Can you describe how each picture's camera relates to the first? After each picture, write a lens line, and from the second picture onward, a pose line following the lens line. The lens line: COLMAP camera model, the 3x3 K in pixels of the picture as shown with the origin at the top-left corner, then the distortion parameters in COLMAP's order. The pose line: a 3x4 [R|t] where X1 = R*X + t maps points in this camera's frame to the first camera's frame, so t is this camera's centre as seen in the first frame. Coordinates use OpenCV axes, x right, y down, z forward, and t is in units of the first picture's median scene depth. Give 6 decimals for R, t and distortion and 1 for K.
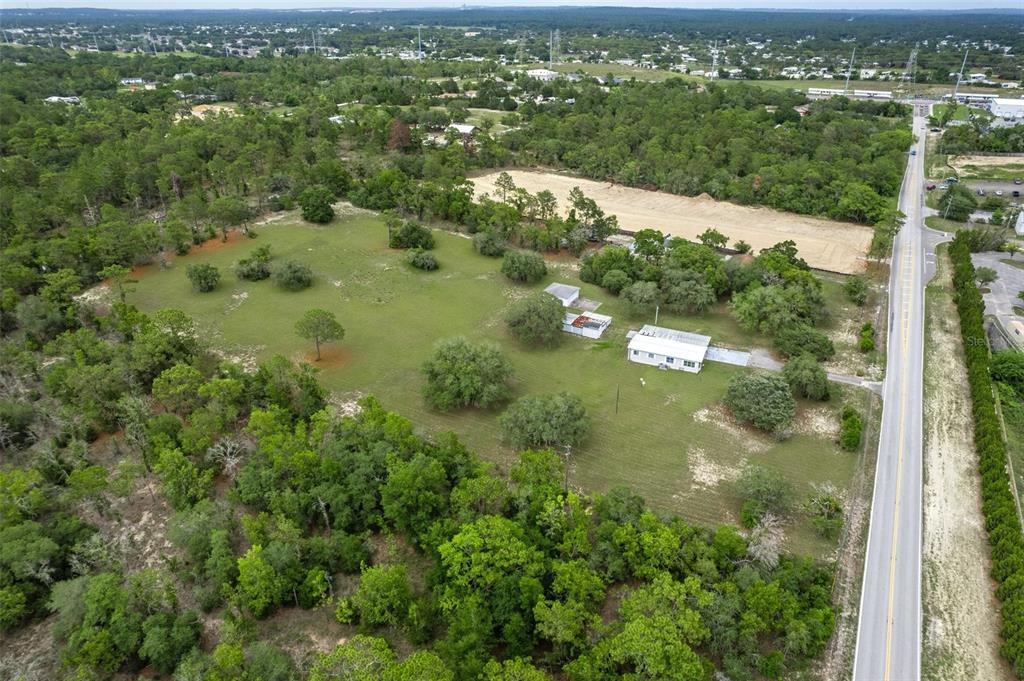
lens RADIAL K [[656.7, 0, 512.0], [0, 656.7, 340.5], [0, 0, 1]] dist [-0.073568, 0.061568]
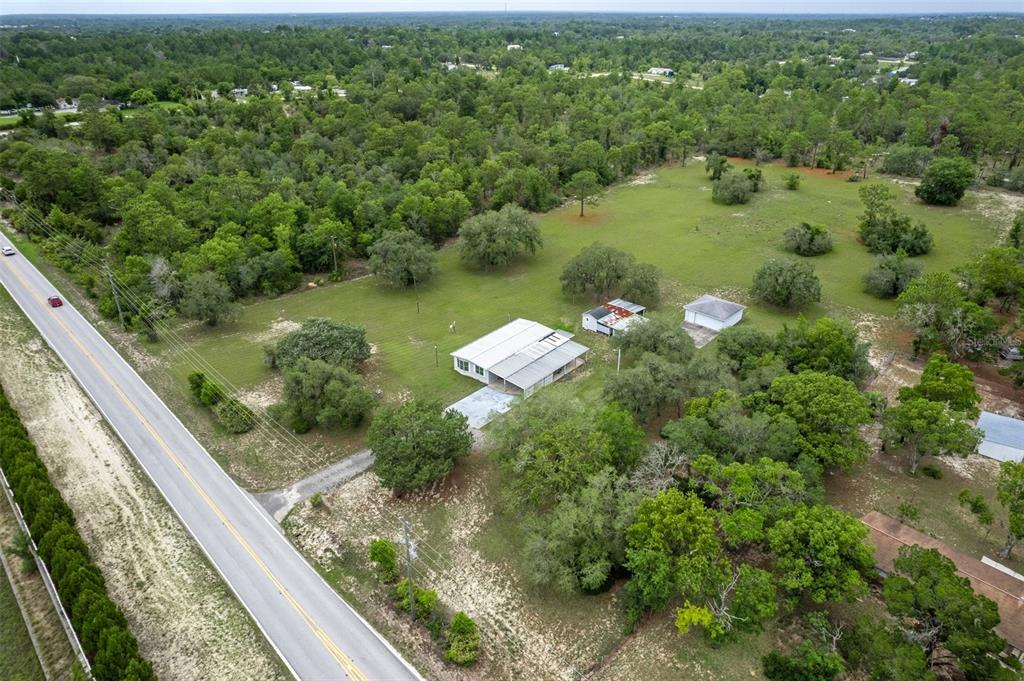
lens RADIAL K [[649.9, 0, 532.2], [0, 649.9, 341.4], [0, 0, 1]] dist [-0.080187, 0.062088]
pose [[-0.246573, 0.450757, -0.857916, 0.766743], [-0.444190, 0.734223, 0.513432, -0.335439], [0.861335, 0.507676, 0.019182, 0.933709]]
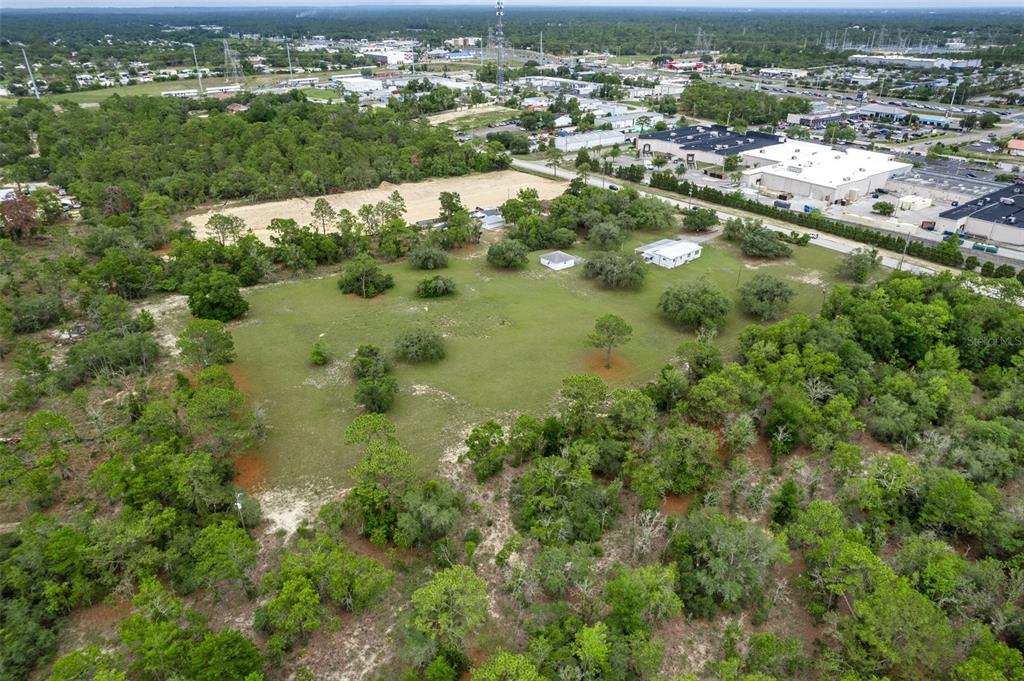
lens RADIAL K [[656.7, 0, 512.0], [0, 656.7, 340.5], [0, 0, 1]] dist [-0.073568, 0.061568]
pose [[0.427194, -0.419209, 0.801105, -1.057477], [0.418510, 0.877071, 0.235789, -0.281471], [-0.801470, 0.234543, 0.550122, 0.508292]]
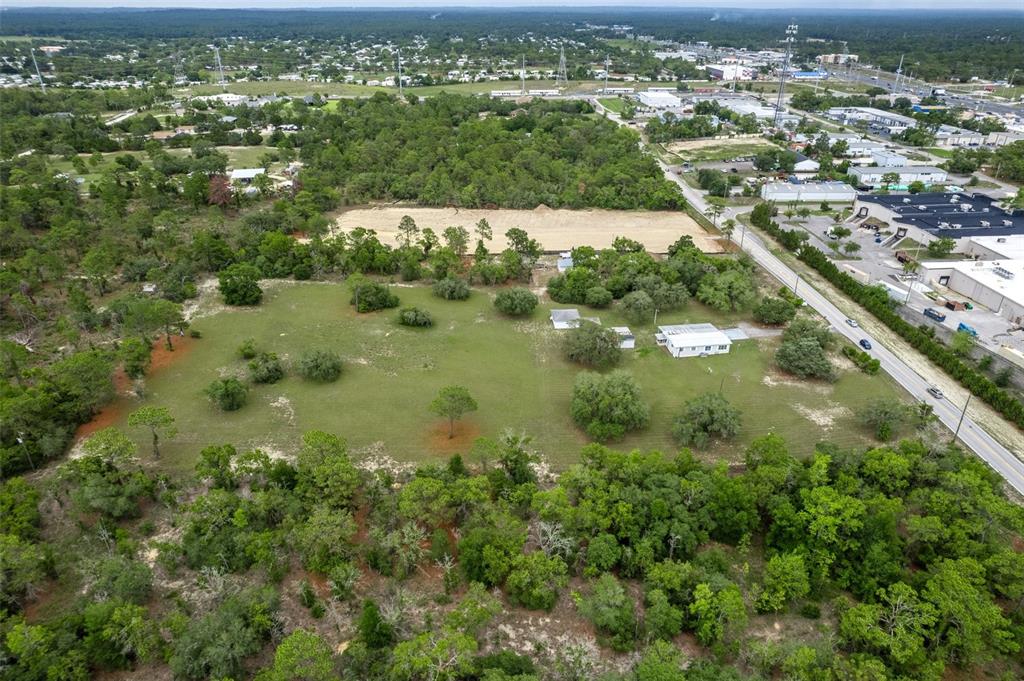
lens RADIAL K [[663.3, 0, 518.1], [0, 663.3, 343.7], [0, 0, 1]] dist [-0.051559, 0.003417]
pose [[0.844882, -0.245757, 0.475160, -0.598051], [0.246077, 0.967220, 0.062705, -0.132825], [-0.474995, 0.063948, 0.877662, 0.059577]]
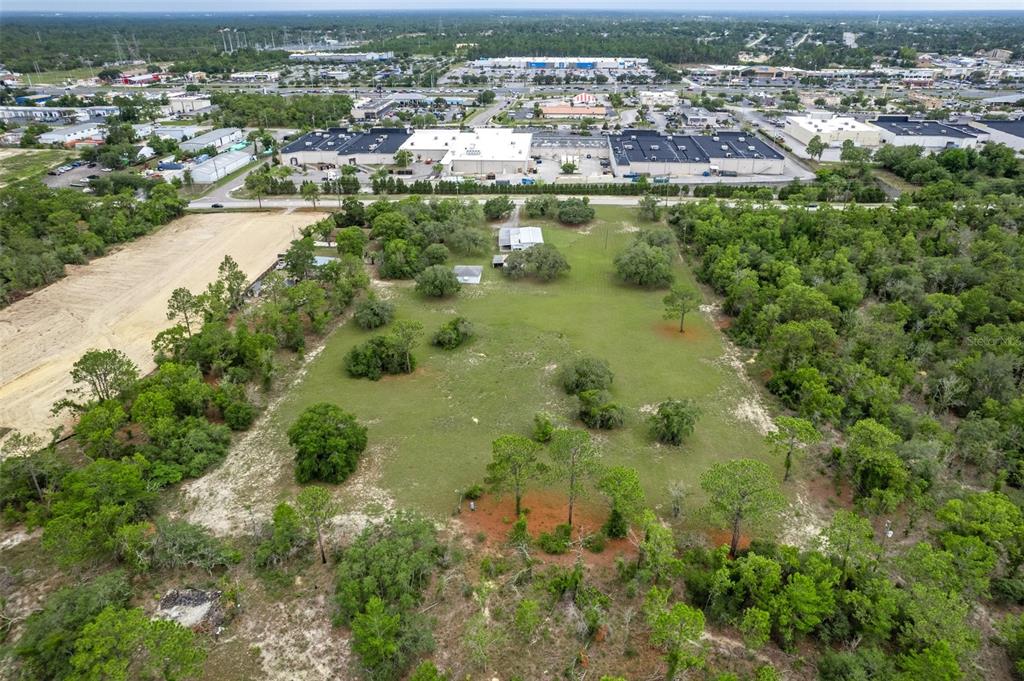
lens RADIAL K [[656.7, 0, 512.0], [0, 656.7, 340.5], [0, 0, 1]] dist [-0.073568, 0.061568]
pose [[-0.437831, -0.413221, 0.798468, -0.990302], [0.410322, 0.698387, 0.586423, -0.680146], [-0.799962, 0.584383, -0.136222, 1.283661]]
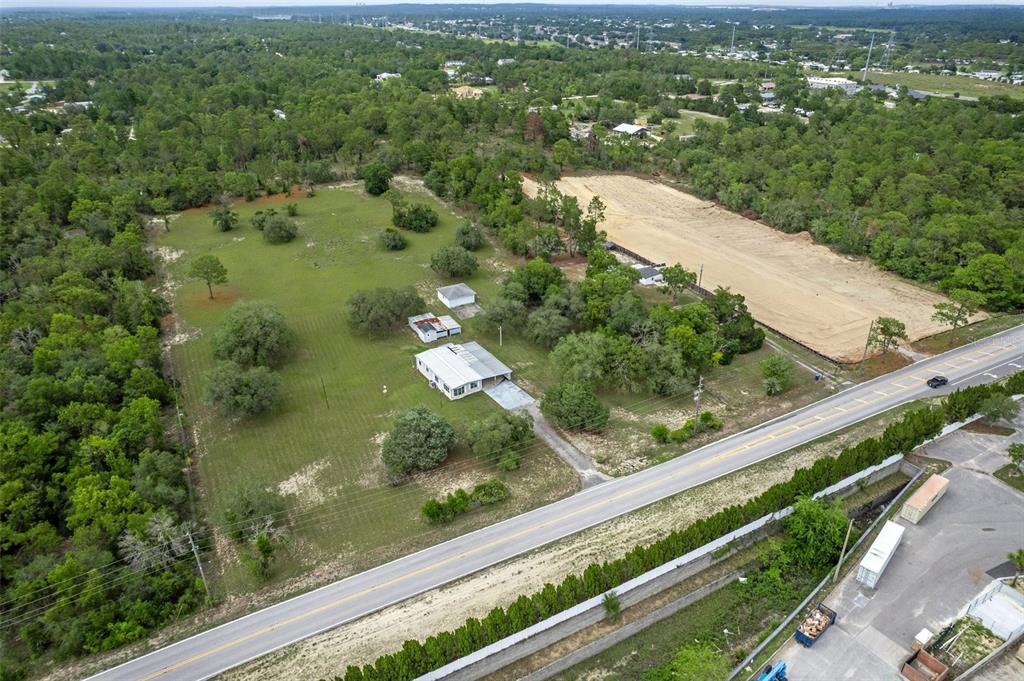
lens RADIAL K [[644.4, 0, 508.6], [0, 644.4, 339.8], [0, 0, 1]] dist [-0.068379, 0.051807]
pose [[0.847717, 0.249584, -0.468063, 0.674057], [-0.244348, 0.966932, 0.073052, -0.105657], [0.470818, 0.052443, 0.880670, 0.211447]]
